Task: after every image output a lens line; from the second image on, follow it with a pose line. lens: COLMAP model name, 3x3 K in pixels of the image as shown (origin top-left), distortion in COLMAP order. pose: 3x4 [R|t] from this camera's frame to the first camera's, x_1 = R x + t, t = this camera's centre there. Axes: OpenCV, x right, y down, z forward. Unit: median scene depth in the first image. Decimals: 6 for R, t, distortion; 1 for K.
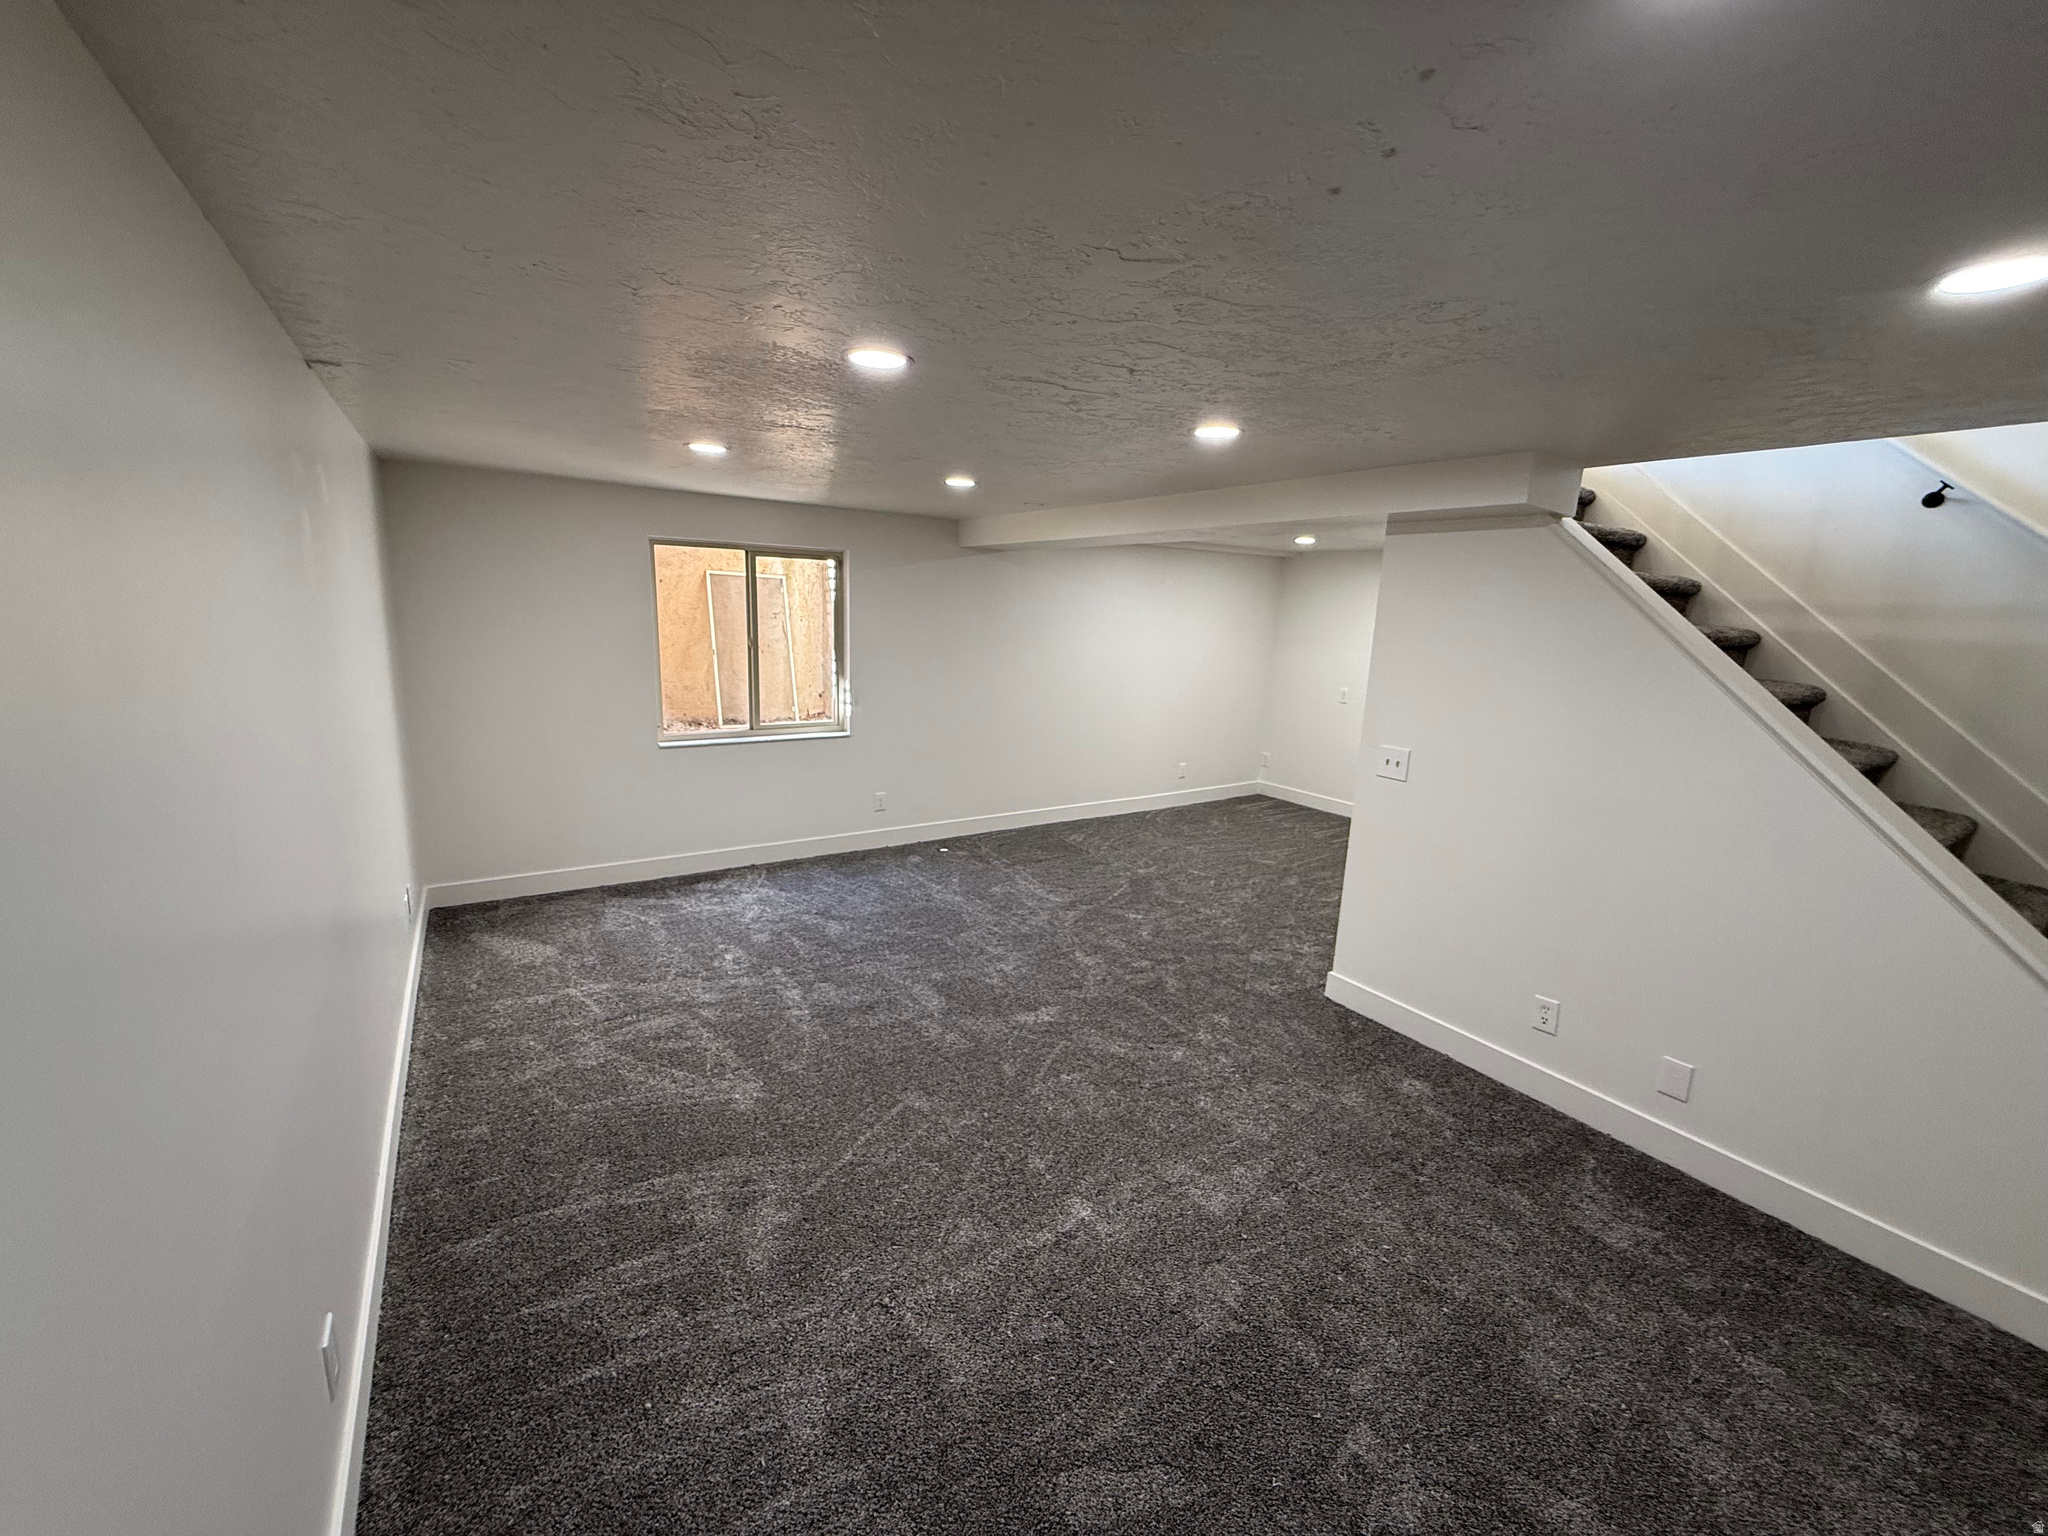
lens RADIAL K [[814.7, 0, 1018.5], [0, 814.7, 769.2], [0, 0, 1]] dist [0.000307, 0.000366]
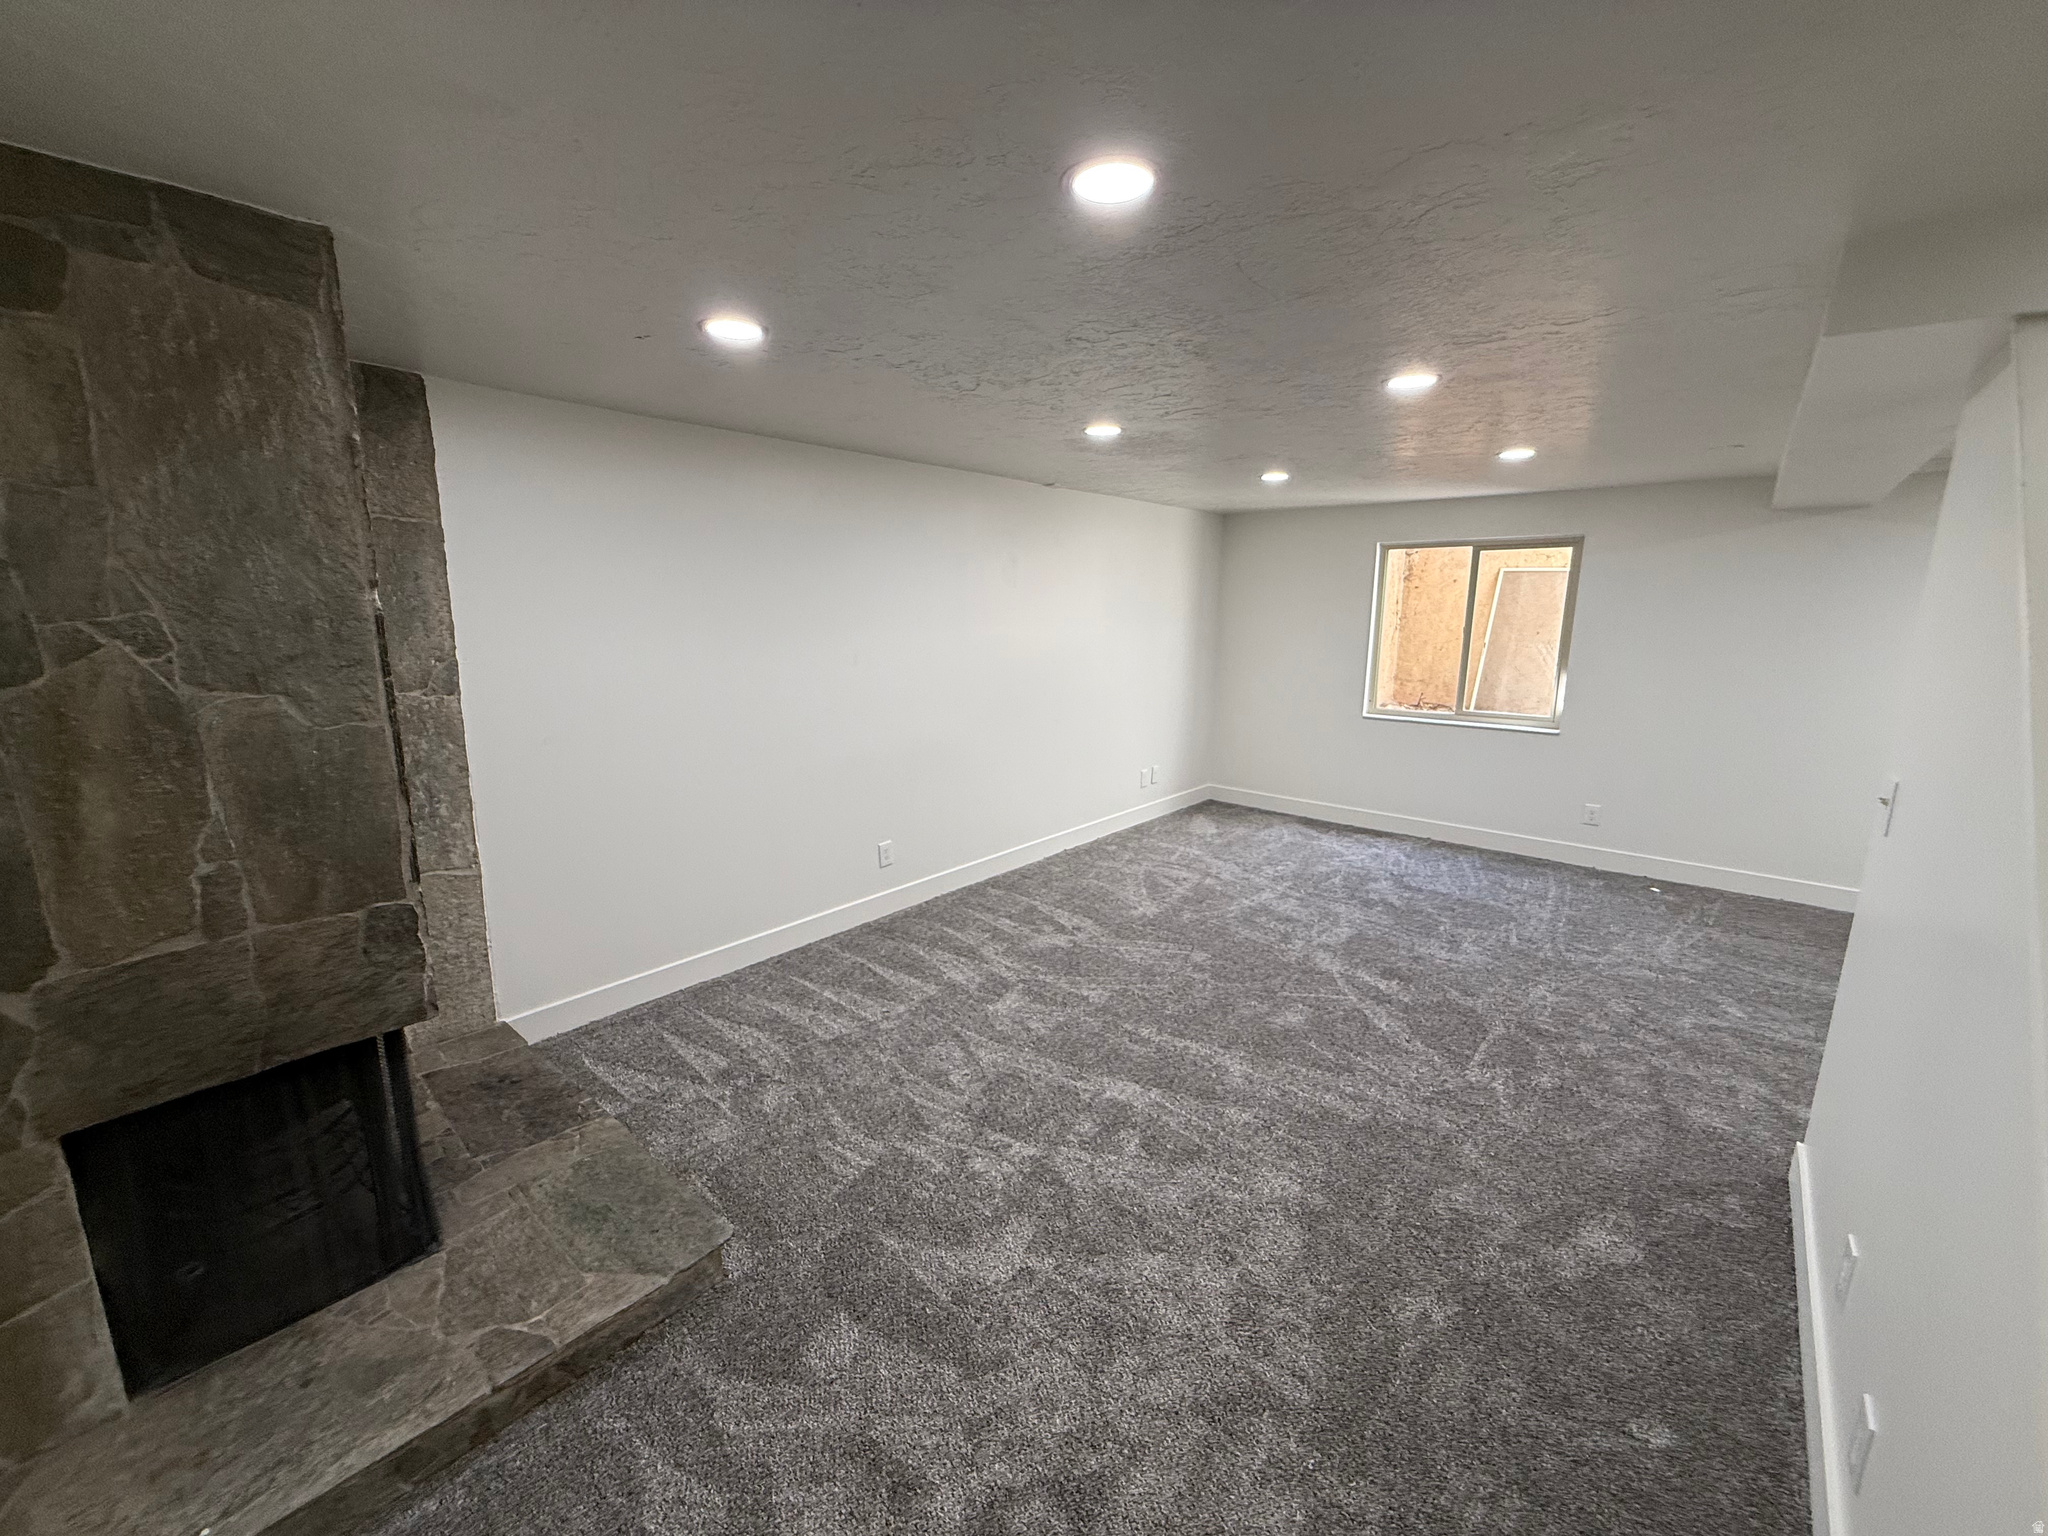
lens RADIAL K [[814.7, 0, 1018.5], [0, 814.7, 769.2], [0, 0, 1]] dist [0.000307, 0.000366]
pose [[0.259364, 0.151711, -0.953789, 0.636762], [-0.183118, 0.977395, 0.105671, 0.015503], [0.948260, 0.147248, 0.281283, 0.193767]]
